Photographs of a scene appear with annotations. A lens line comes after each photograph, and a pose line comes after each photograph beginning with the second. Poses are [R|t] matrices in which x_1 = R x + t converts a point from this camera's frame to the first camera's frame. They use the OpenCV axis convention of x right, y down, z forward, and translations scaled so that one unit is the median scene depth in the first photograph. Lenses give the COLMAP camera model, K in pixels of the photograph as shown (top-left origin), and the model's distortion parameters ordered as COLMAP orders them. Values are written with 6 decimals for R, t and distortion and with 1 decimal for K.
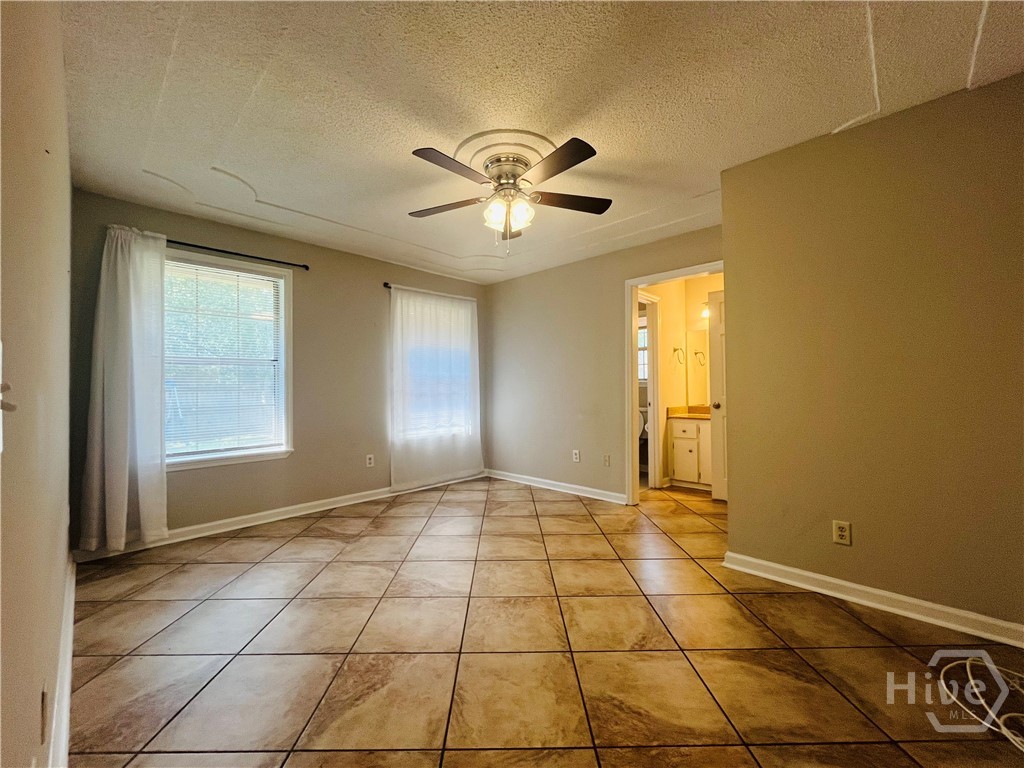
lens RADIAL K [[407.0, 0, 505.3], [0, 407.0, 384.9], [0, 0, 1]] dist [0.001873, 0.000038]
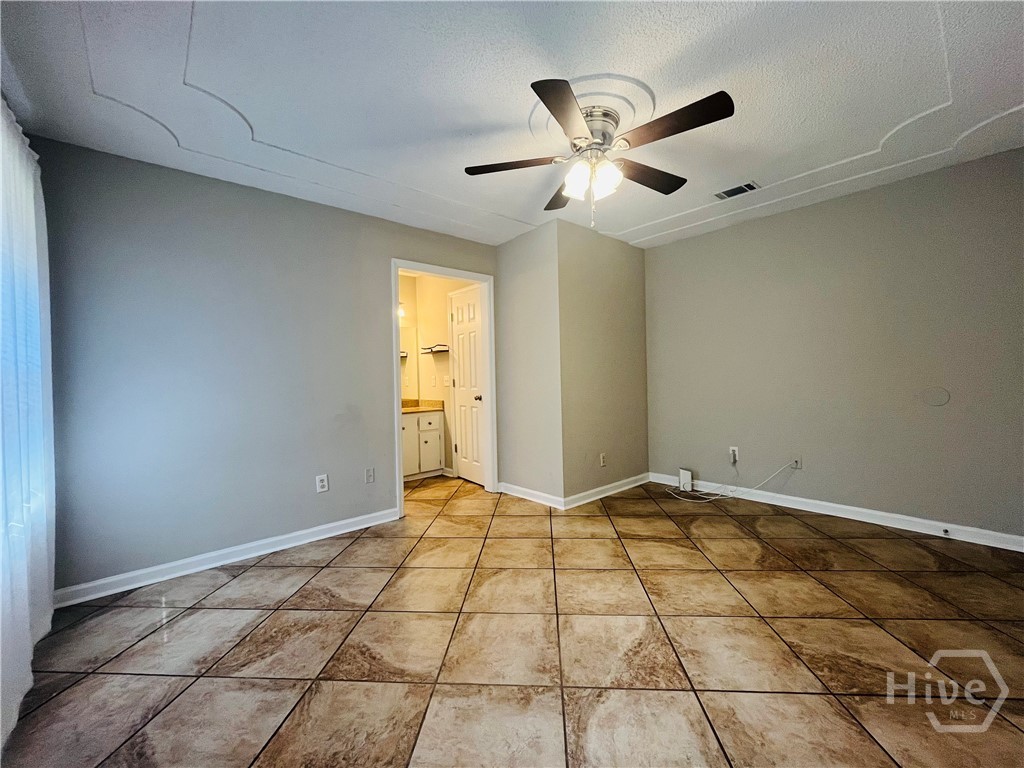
lens RADIAL K [[407.0, 0, 504.3], [0, 407.0, 383.2], [0, 0, 1]] dist [0.001873, 0.000038]
pose [[0.093359, -0.004413, 0.995623, -0.973610], [0.013335, 0.999906, 0.003181, 0.005112], [-0.995543, 0.012980, 0.093409, 1.205169]]
